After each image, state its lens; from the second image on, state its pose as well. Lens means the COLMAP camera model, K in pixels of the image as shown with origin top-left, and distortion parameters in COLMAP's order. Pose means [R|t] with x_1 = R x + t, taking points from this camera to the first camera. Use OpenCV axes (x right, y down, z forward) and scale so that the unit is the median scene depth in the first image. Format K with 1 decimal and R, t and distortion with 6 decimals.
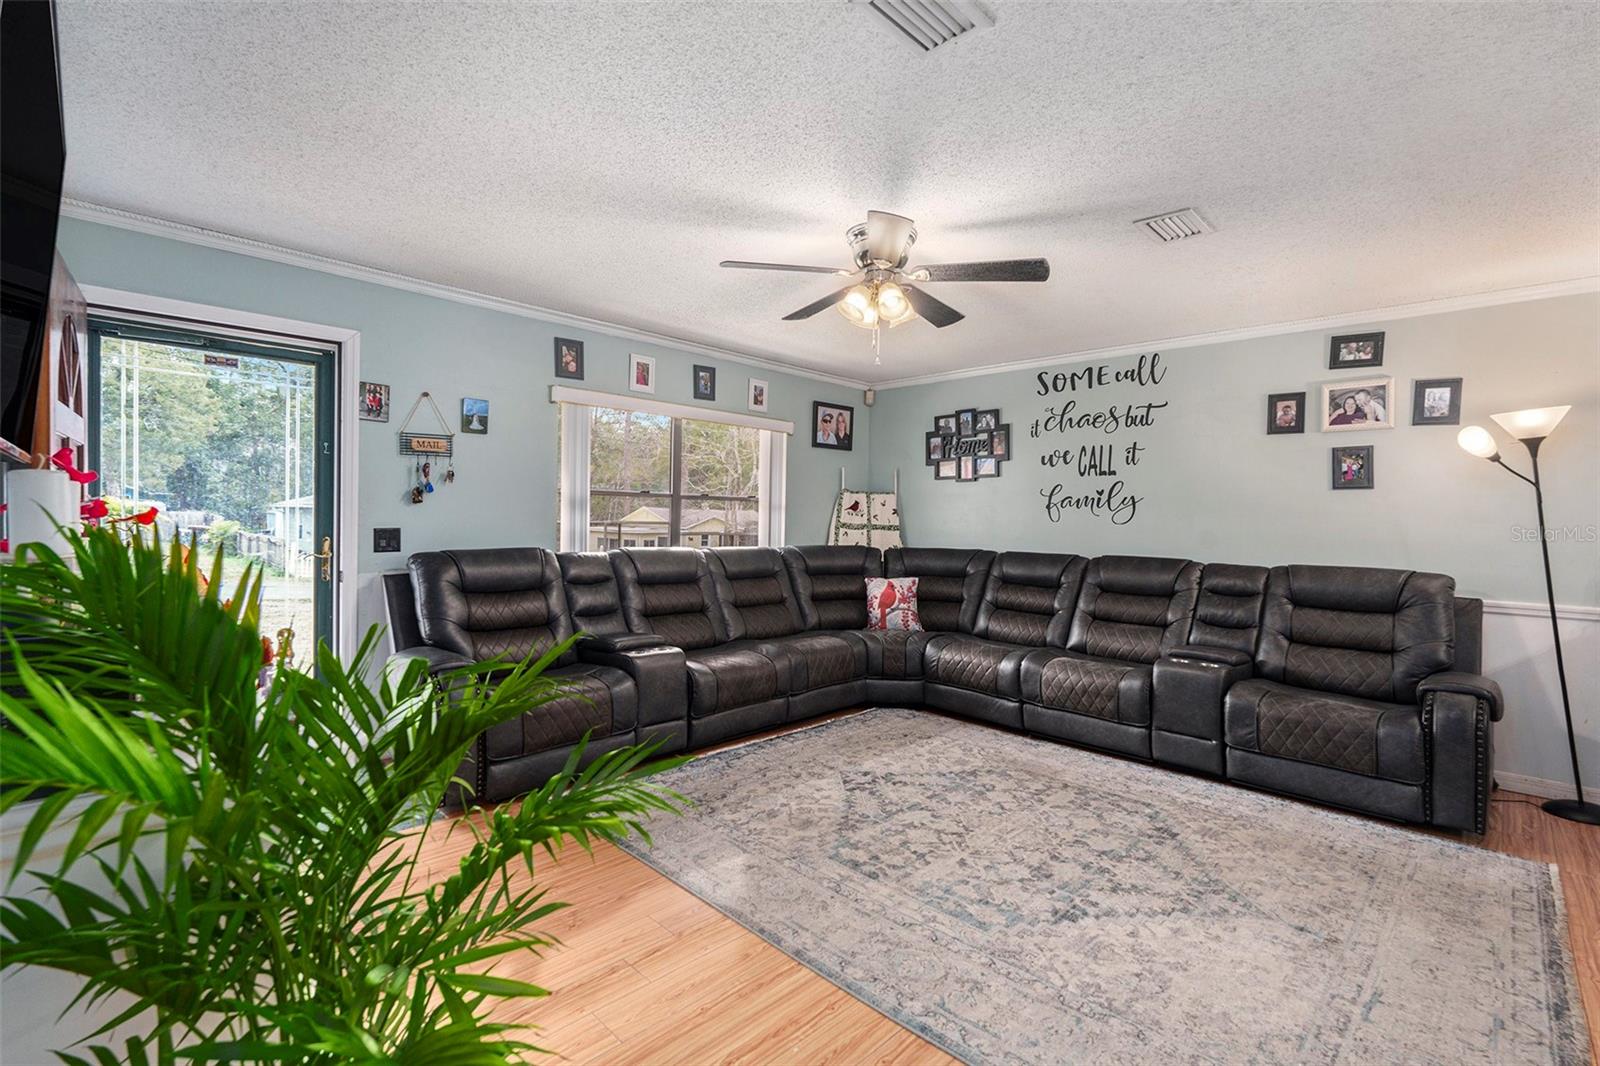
lens RADIAL K [[722.9, 0, 789.8], [0, 722.9, 532.1], [0, 0, 1]] dist [-0.001034, -0.000792]
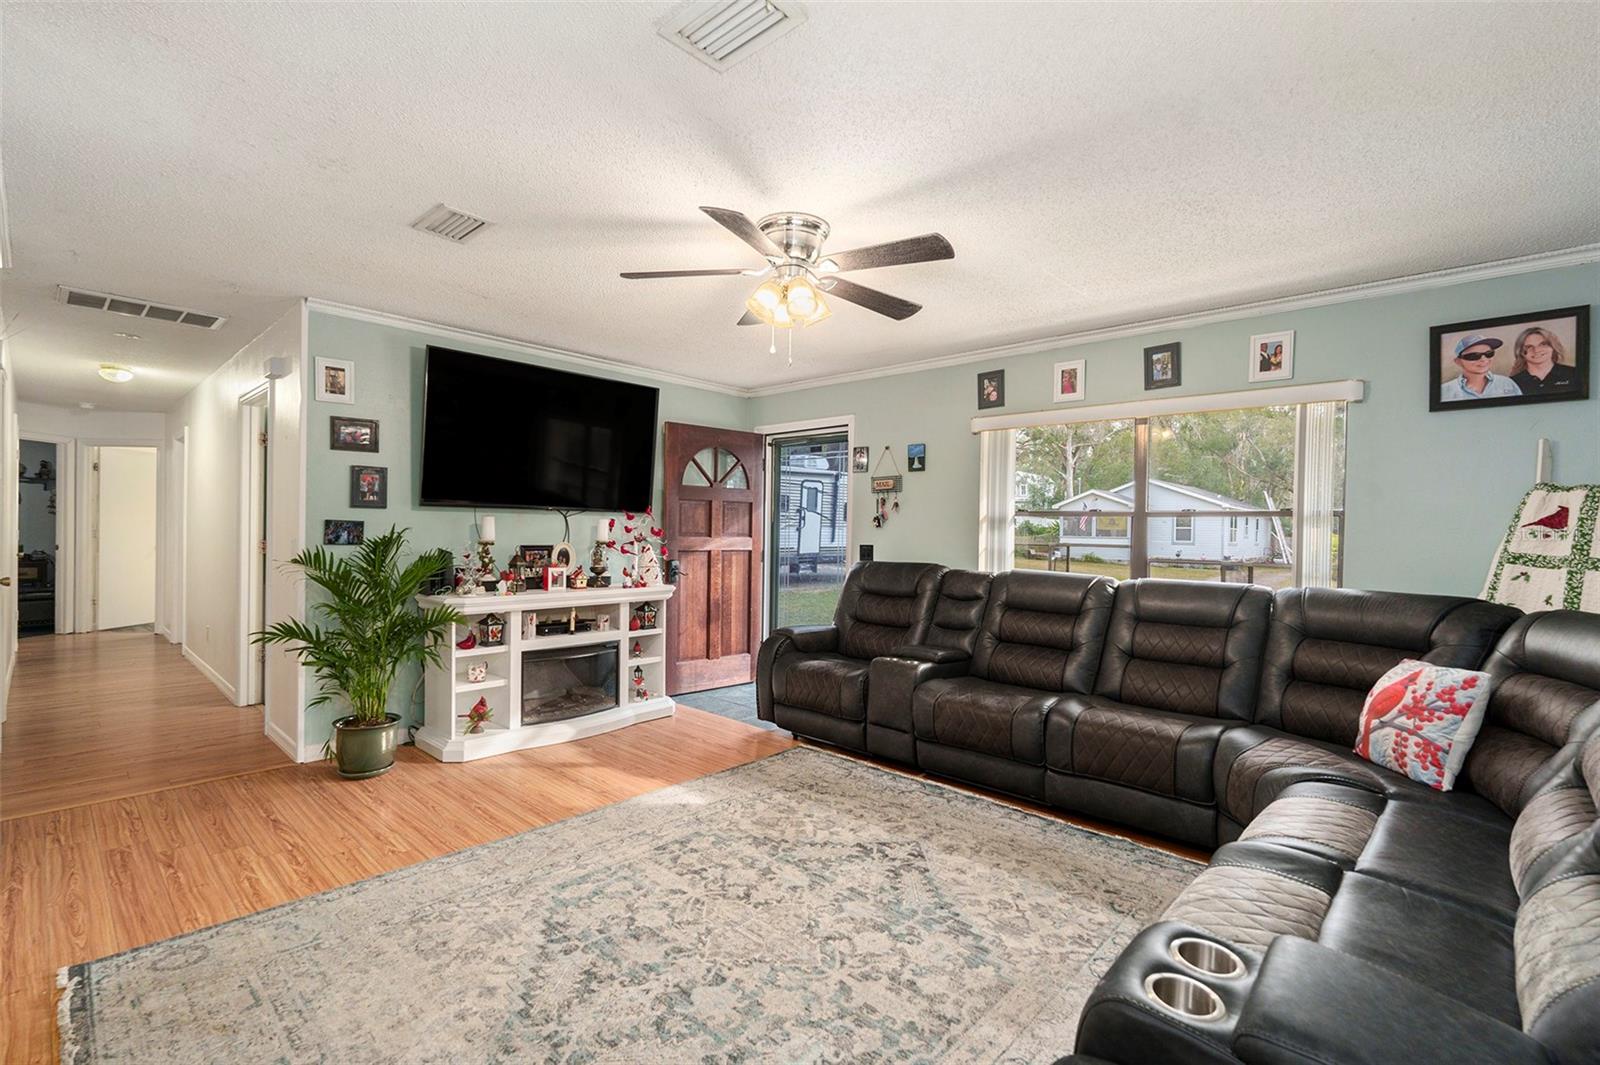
lens RADIAL K [[722.9, 0, 799.4], [0, 722.9, 523.8], [0, 0, 1]] dist [-0.001034, -0.000792]
pose [[0.038279, -0.026427, -0.998918, 0.814309], [-0.036703, 0.998938, -0.027834, -0.002056], [0.998593, 0.037729, 0.037268, 0.748239]]
